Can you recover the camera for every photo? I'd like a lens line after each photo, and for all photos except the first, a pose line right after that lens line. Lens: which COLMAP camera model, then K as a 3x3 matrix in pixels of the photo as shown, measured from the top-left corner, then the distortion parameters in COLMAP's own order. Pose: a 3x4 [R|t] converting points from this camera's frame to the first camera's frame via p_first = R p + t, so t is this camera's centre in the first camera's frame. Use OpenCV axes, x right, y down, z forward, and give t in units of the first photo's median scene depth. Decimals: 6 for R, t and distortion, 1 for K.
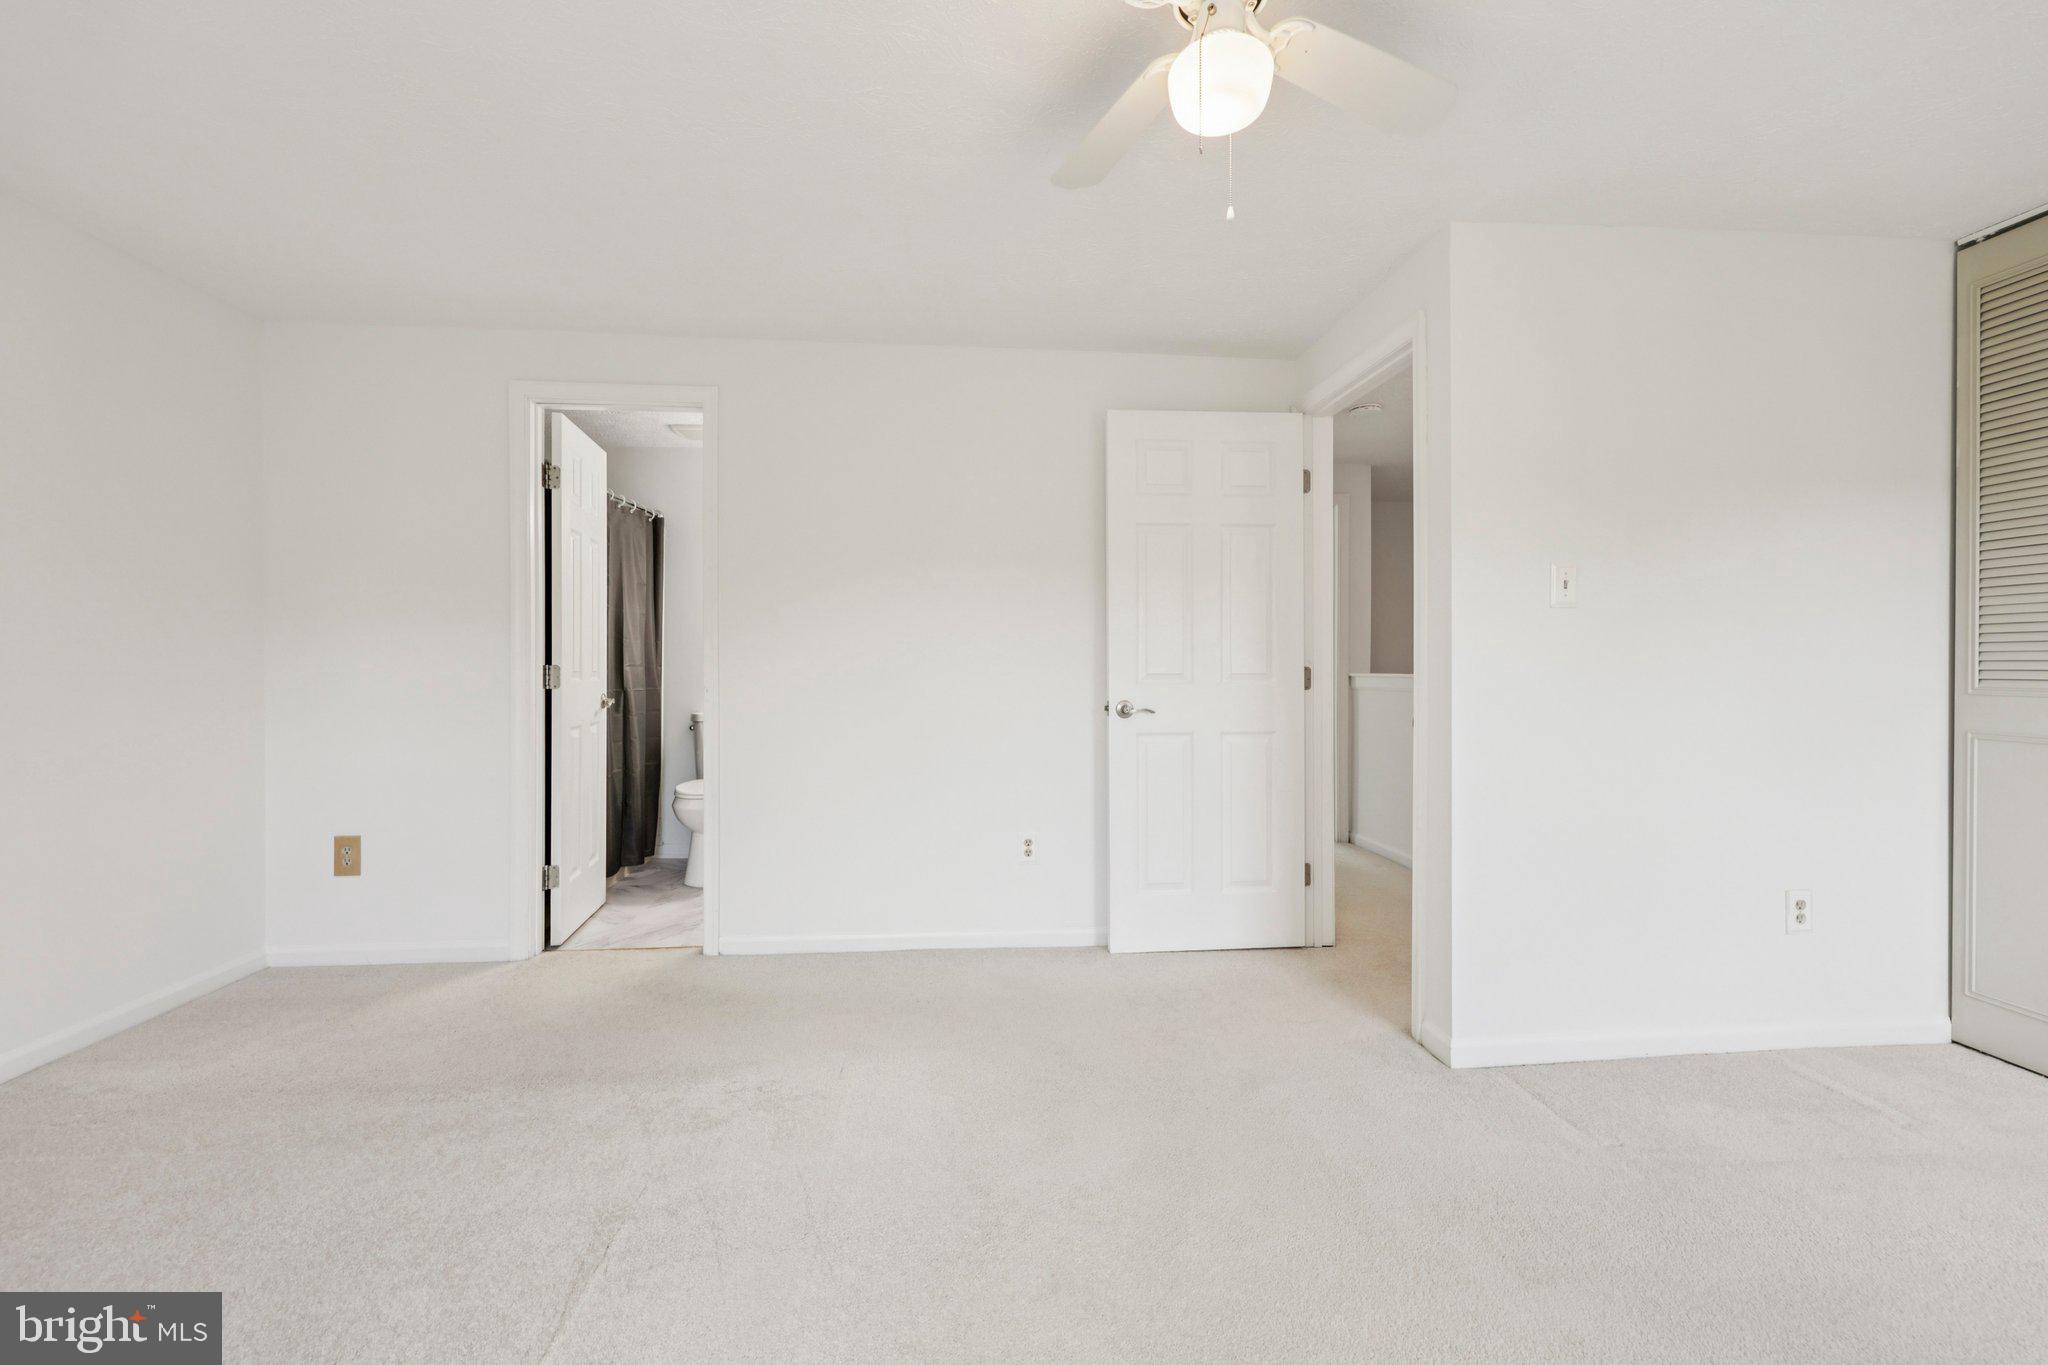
lens RADIAL K [[773.6, 0, 1024.0], [0, 773.6, 682.5], [0, 0, 1]] dist [-0.001265, -0.000151]
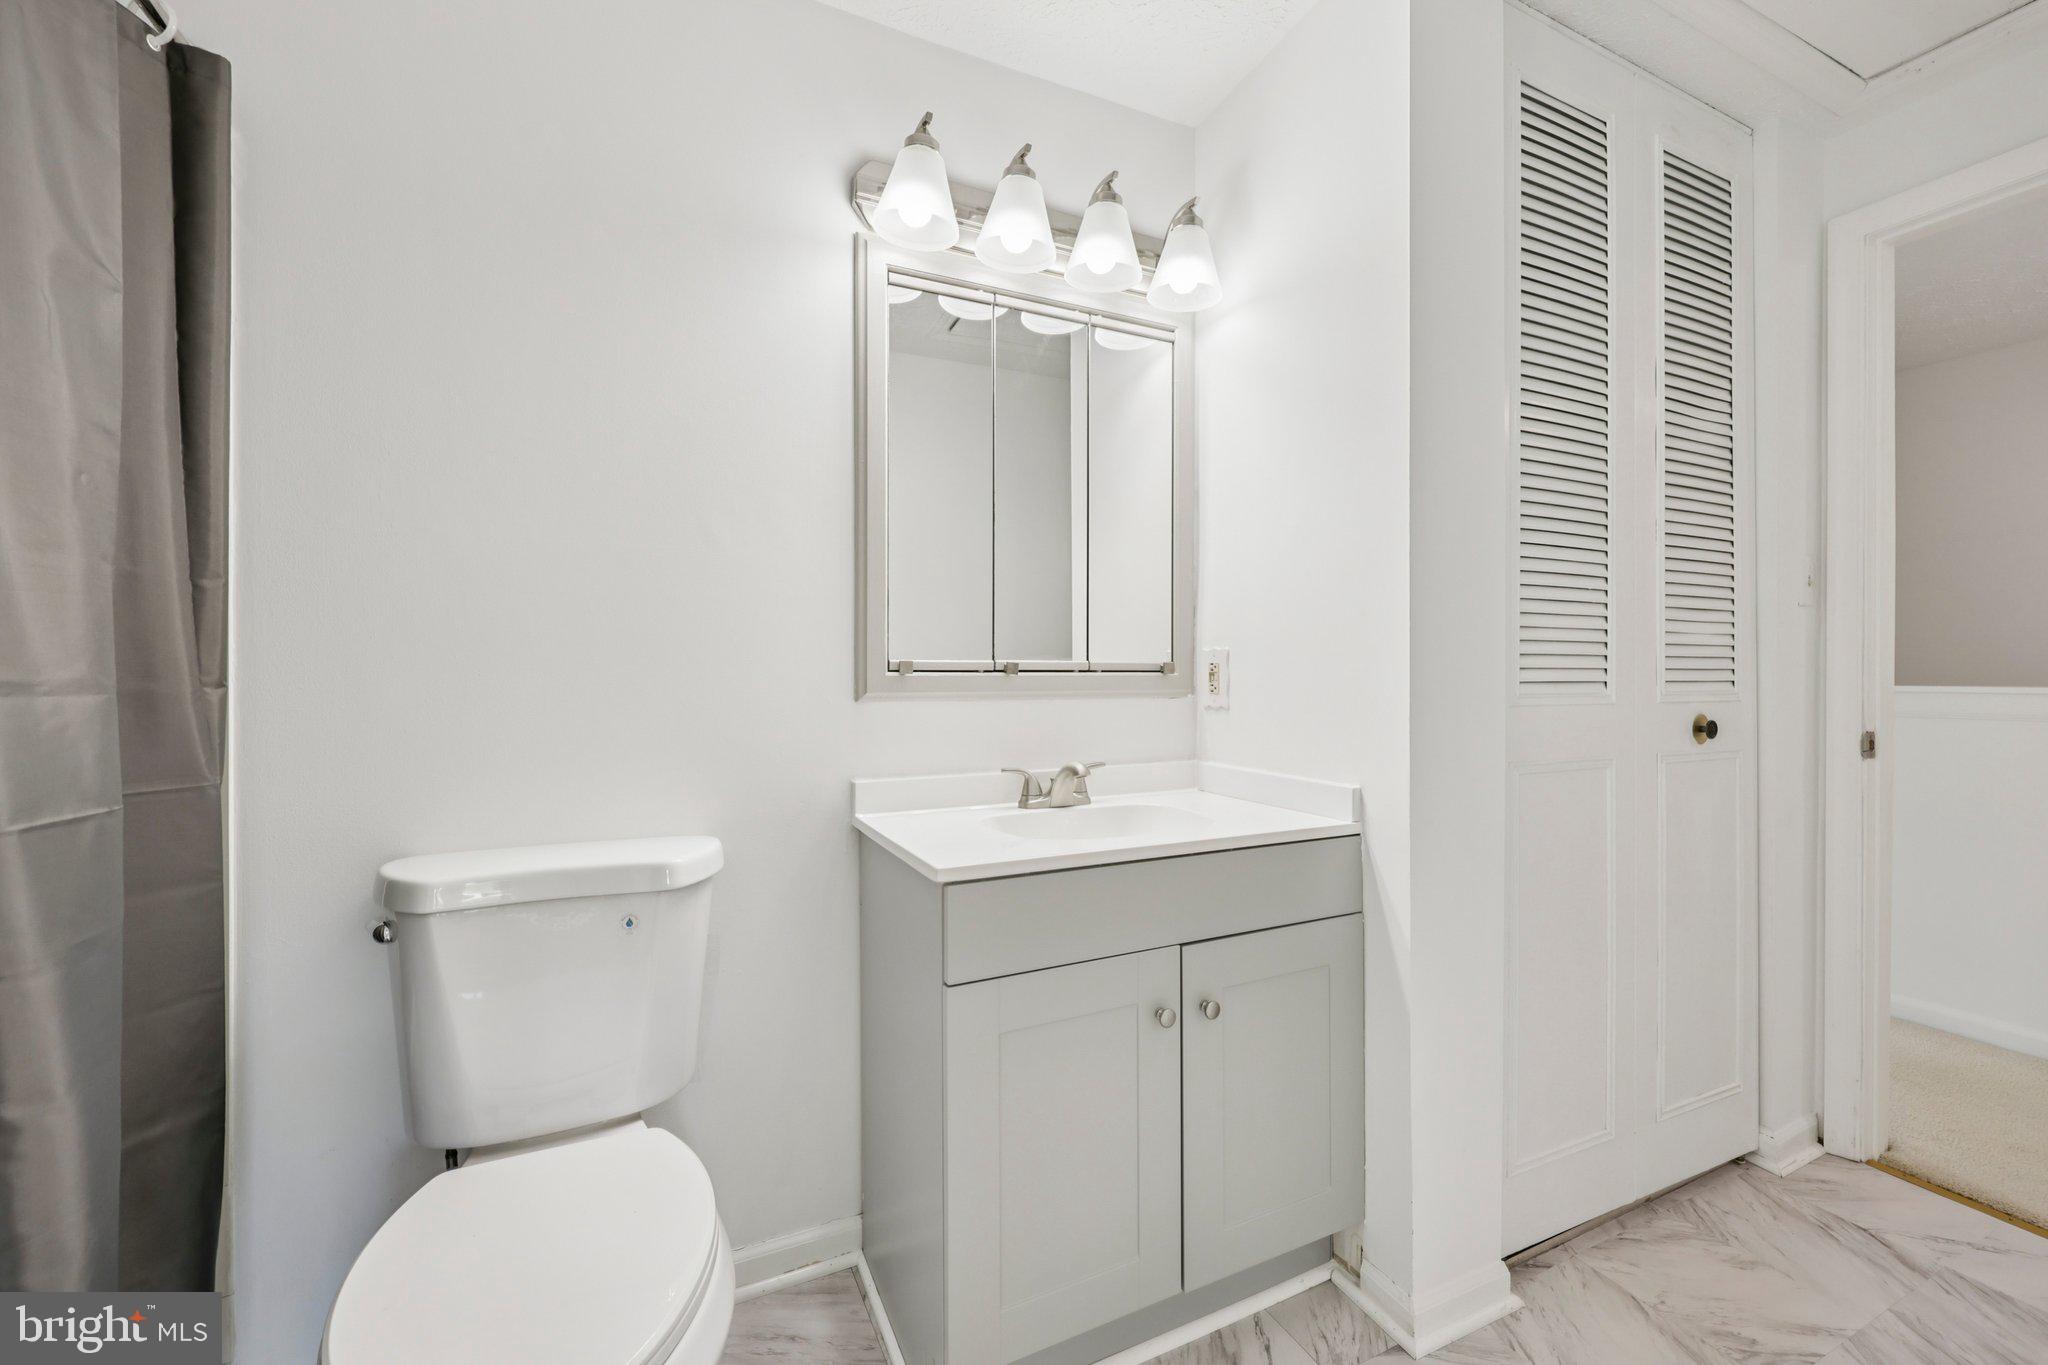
lens RADIAL K [[773.6, 0, 1024.0], [0, 773.6, 682.5], [0, 0, 1]] dist [-0.001265, -0.000151]
pose [[0.937265, -0.006741, 0.348554, -0.325704], [0.009926, 0.999924, -0.007354, -0.020082], [-0.348477, 0.010352, 0.937260, 0.701388]]
